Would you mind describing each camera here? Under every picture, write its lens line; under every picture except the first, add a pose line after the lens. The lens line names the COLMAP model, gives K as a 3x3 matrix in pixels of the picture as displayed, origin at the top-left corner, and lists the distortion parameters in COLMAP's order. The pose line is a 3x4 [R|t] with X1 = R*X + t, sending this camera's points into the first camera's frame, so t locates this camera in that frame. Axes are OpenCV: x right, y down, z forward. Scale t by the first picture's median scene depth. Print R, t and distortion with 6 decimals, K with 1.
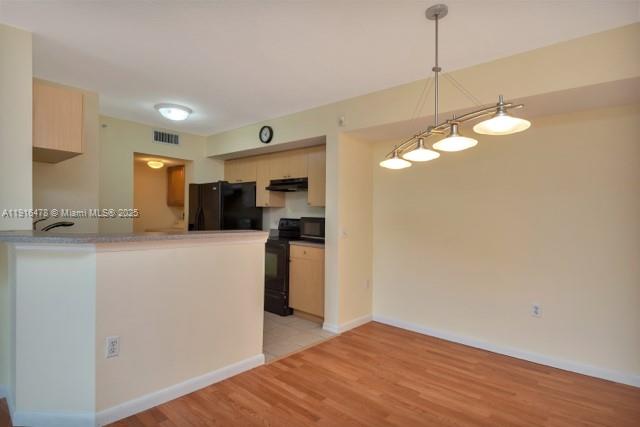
lens RADIAL K [[351.6, 0, 312.9], [0, 351.6, 205.9], [0, 0, 1]] dist [0.009185, -0.023729]
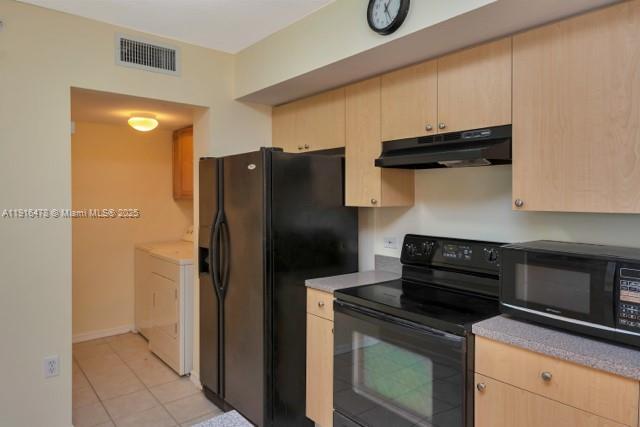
lens RADIAL K [[436.2, 0, 329.0], [0, 436.2, 209.1], [0, 0, 1]] dist [0.050603, 0.001455]
pose [[0.989372, -0.016617, -0.144453, -0.124385], [0.023742, 0.998578, 0.047740, -0.023848], [0.143454, -0.050663, 0.988359, 0.541229]]
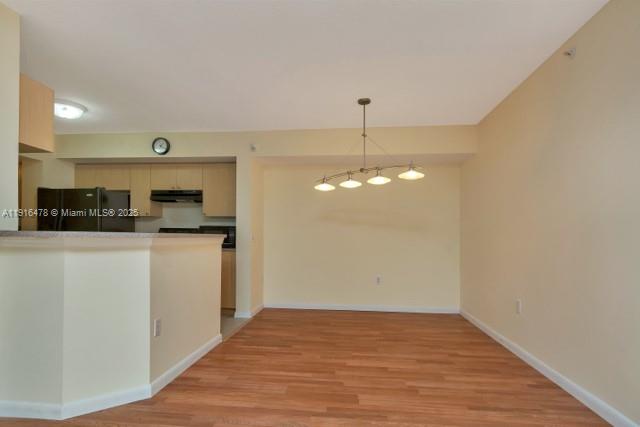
lens RADIAL K [[351.6, 0, 329.6], [0, 351.6, 230.5], [0, 0, 1]] dist [0.009185, -0.023729]
pose [[0.786932, -0.002440, 0.617035, -0.375659], [-0.009173, 0.999835, 0.015652, 0.023820], [-0.616972, -0.017978, 0.786780, -0.115409]]
